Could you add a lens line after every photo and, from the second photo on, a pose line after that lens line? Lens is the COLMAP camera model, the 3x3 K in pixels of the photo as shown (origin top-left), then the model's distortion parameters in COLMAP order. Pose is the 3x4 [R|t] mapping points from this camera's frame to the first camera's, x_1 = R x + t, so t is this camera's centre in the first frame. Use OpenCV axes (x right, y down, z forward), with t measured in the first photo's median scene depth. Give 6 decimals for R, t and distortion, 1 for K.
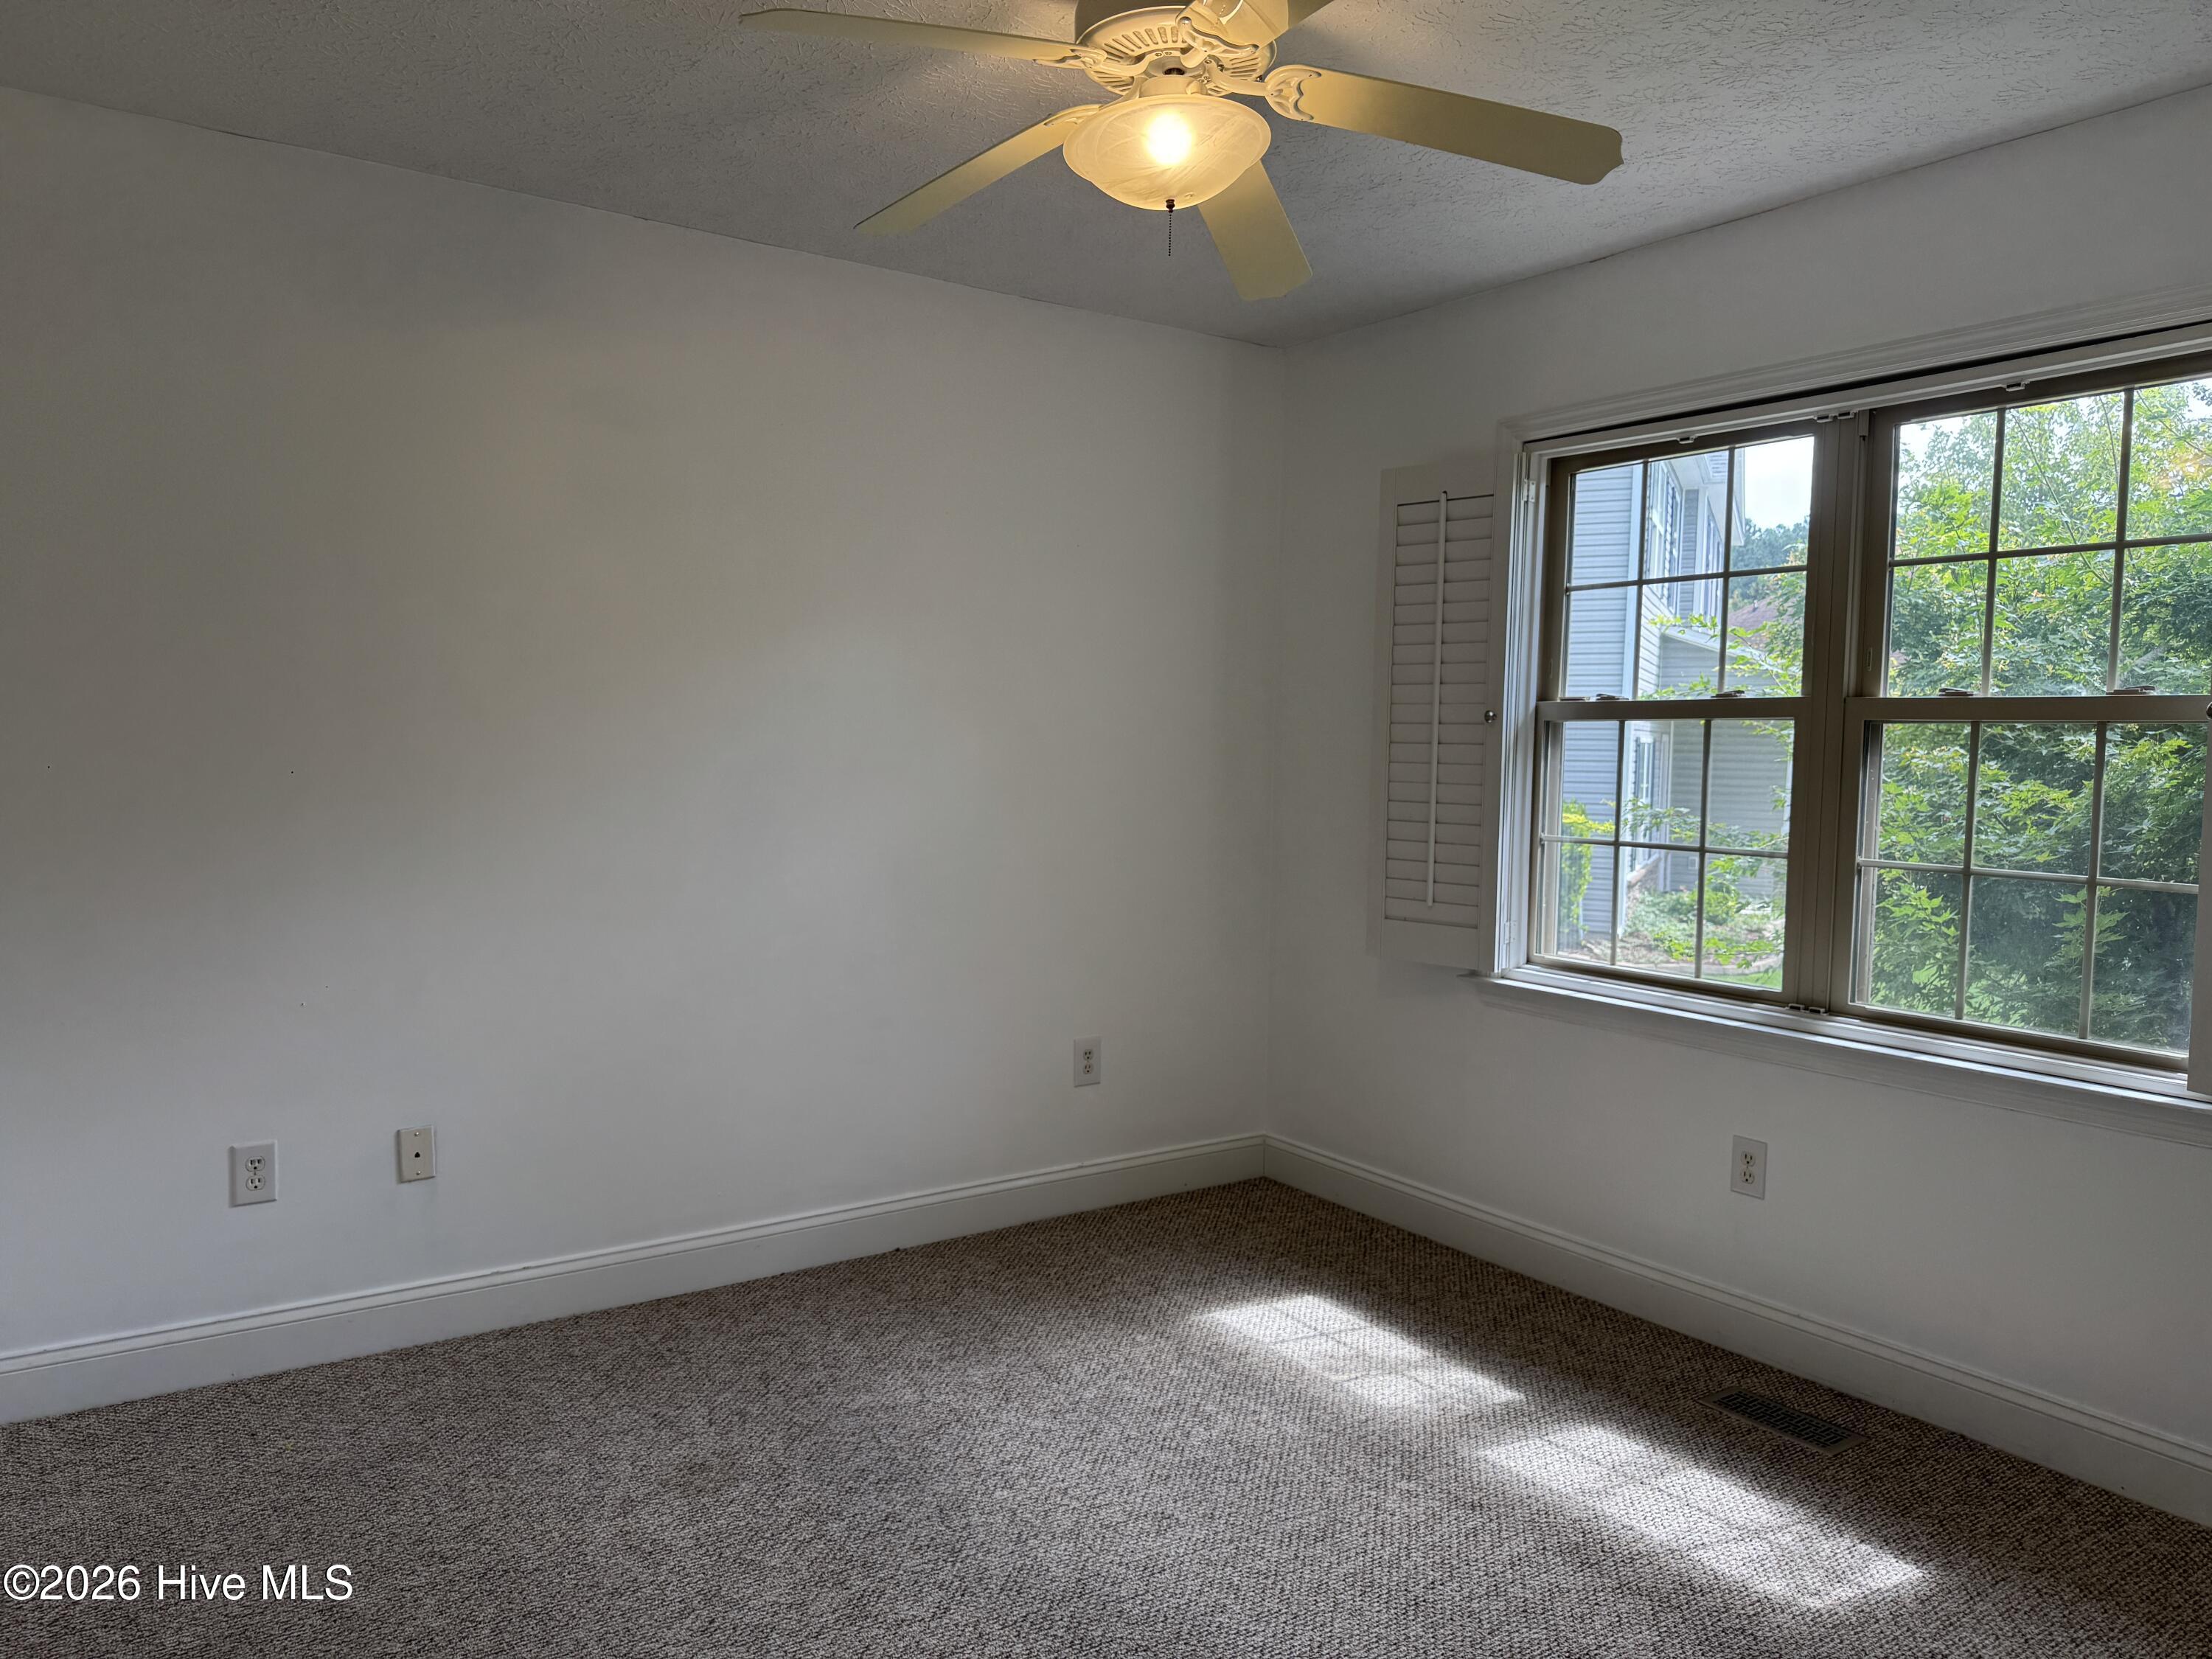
lens RADIAL K [[1560.1, 0, 1099.7], [0, 1560.1, 828.9], [0, 0, 1]] dist [0.025615, -0.026745]
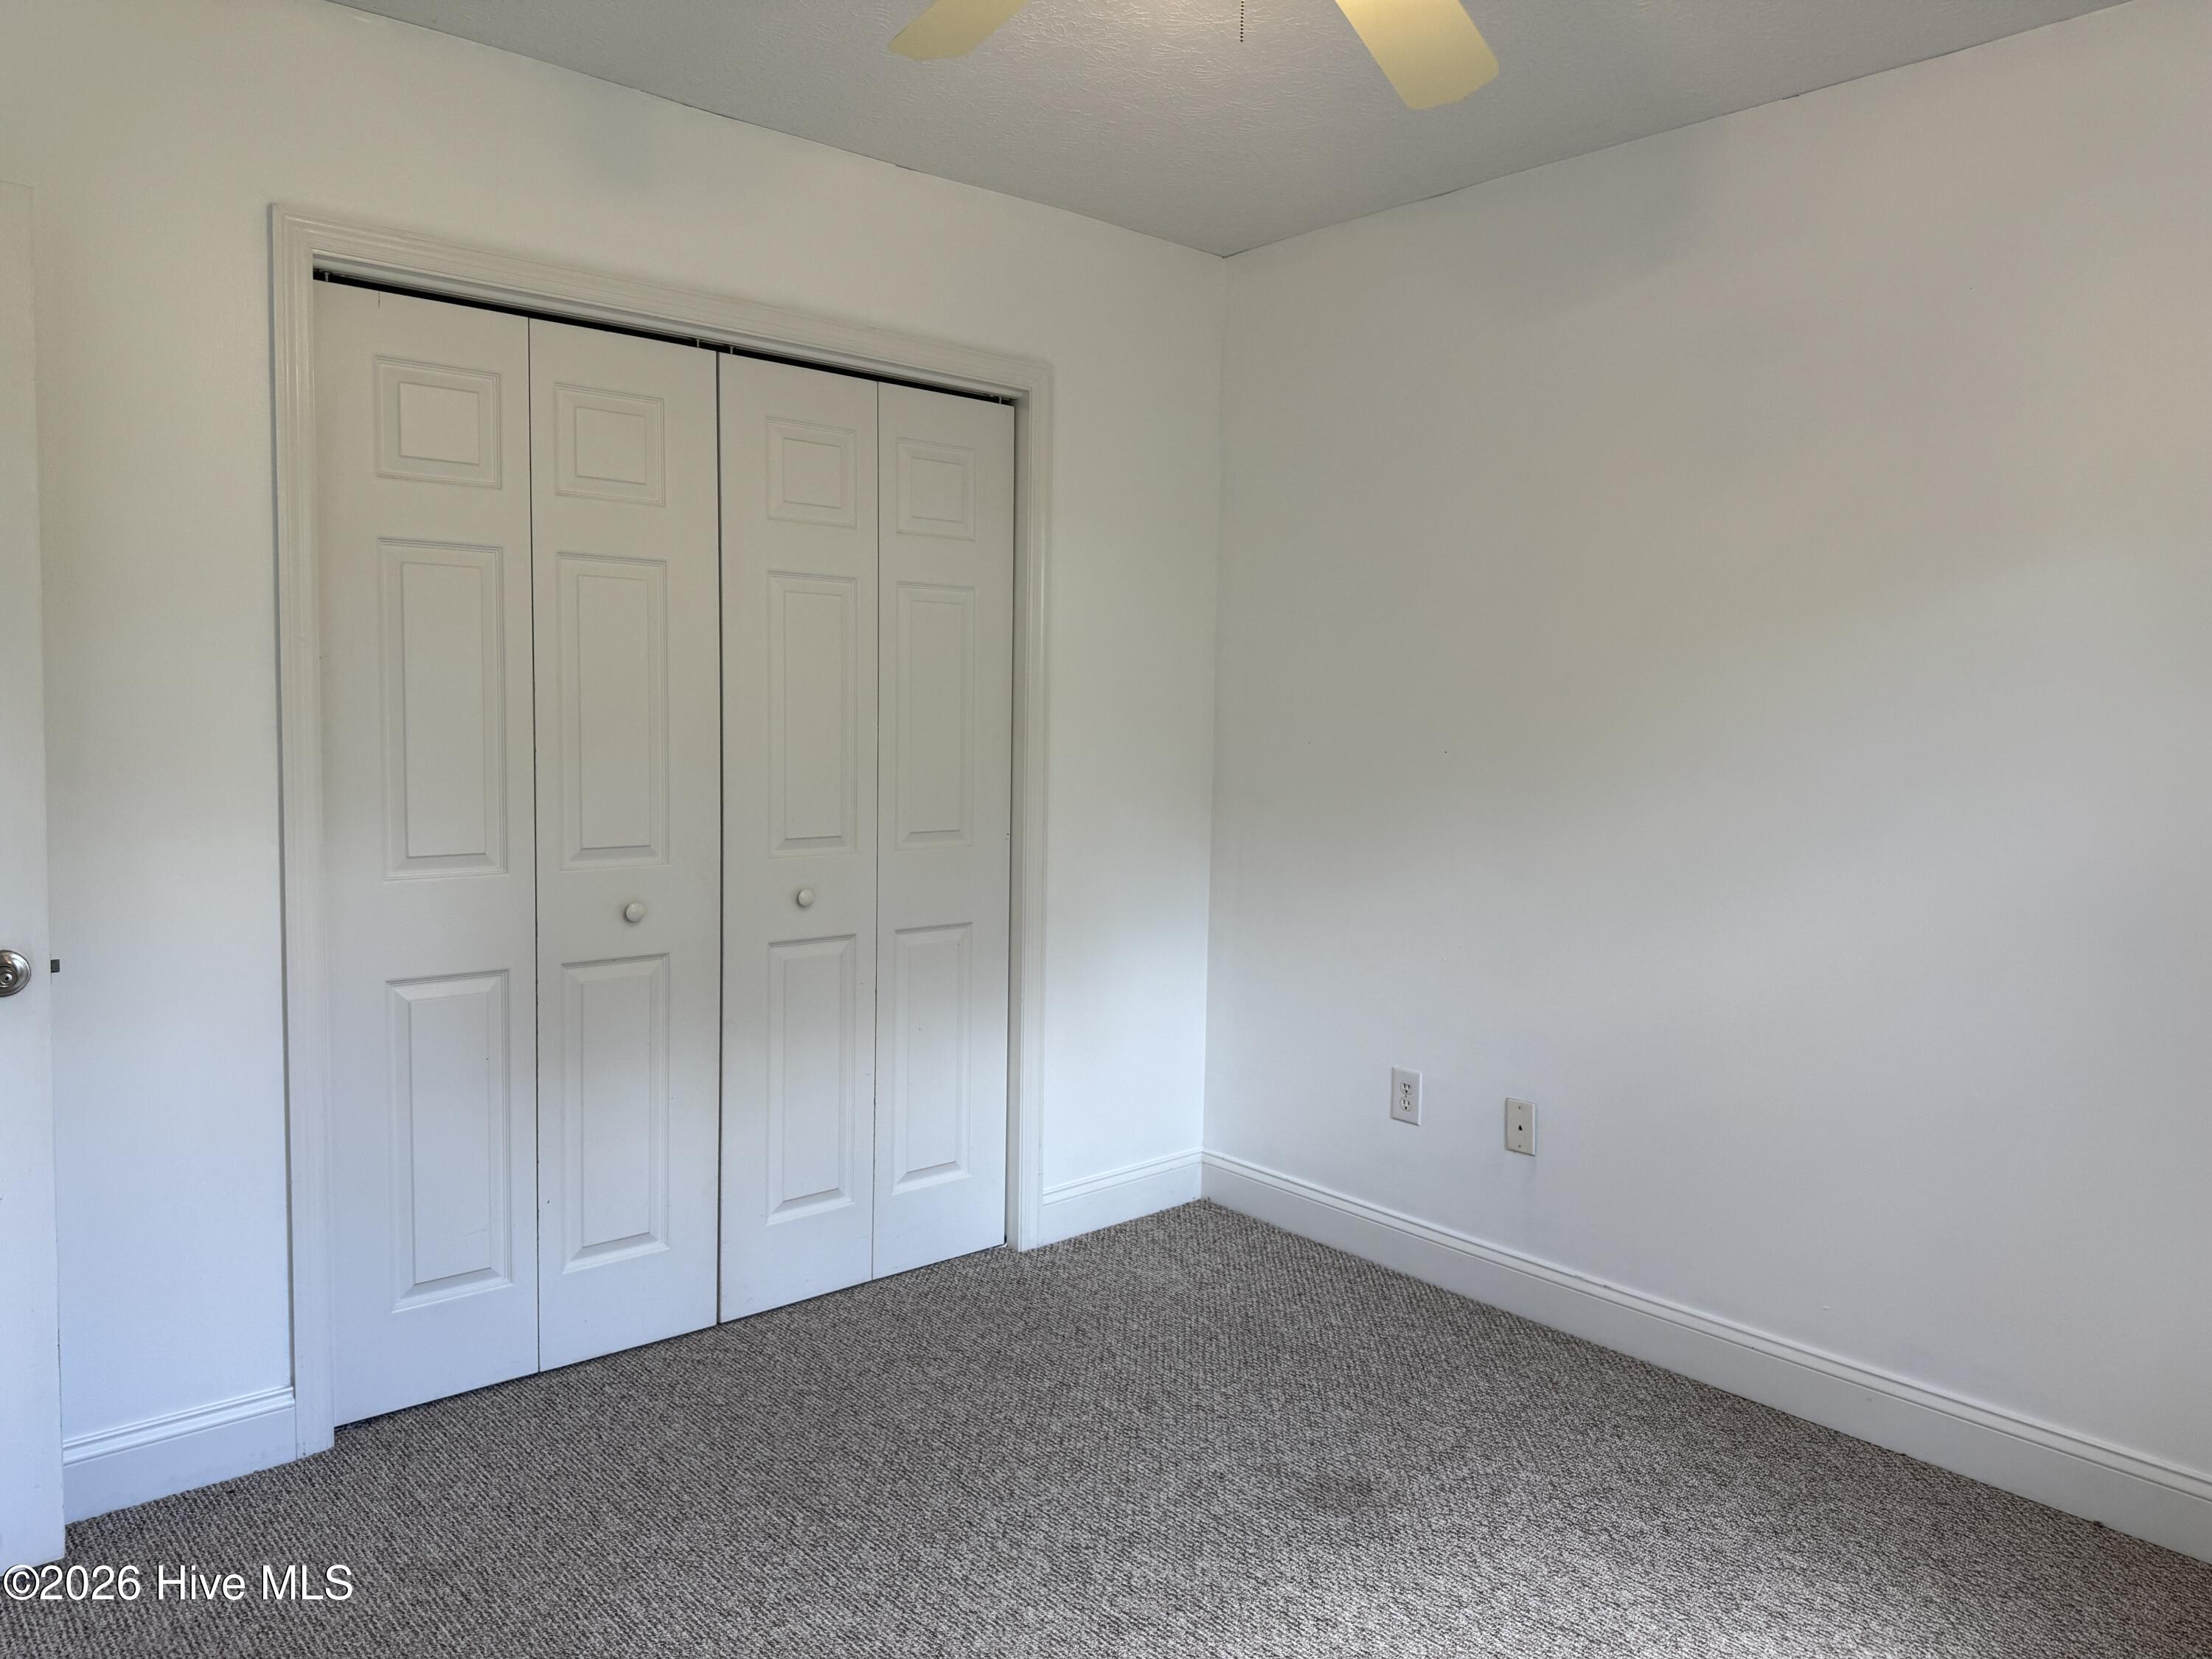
lens RADIAL K [[1560.1, 0, 1099.7], [0, 1560.1, 828.9], [0, 0, 1]] dist [0.025615, -0.026745]
pose [[0.124871, 0.071197, -0.989615, 0.506662], [-0.082355, 0.994724, 0.061173, -0.024455], [0.988749, 0.073861, 0.130076, 0.562536]]
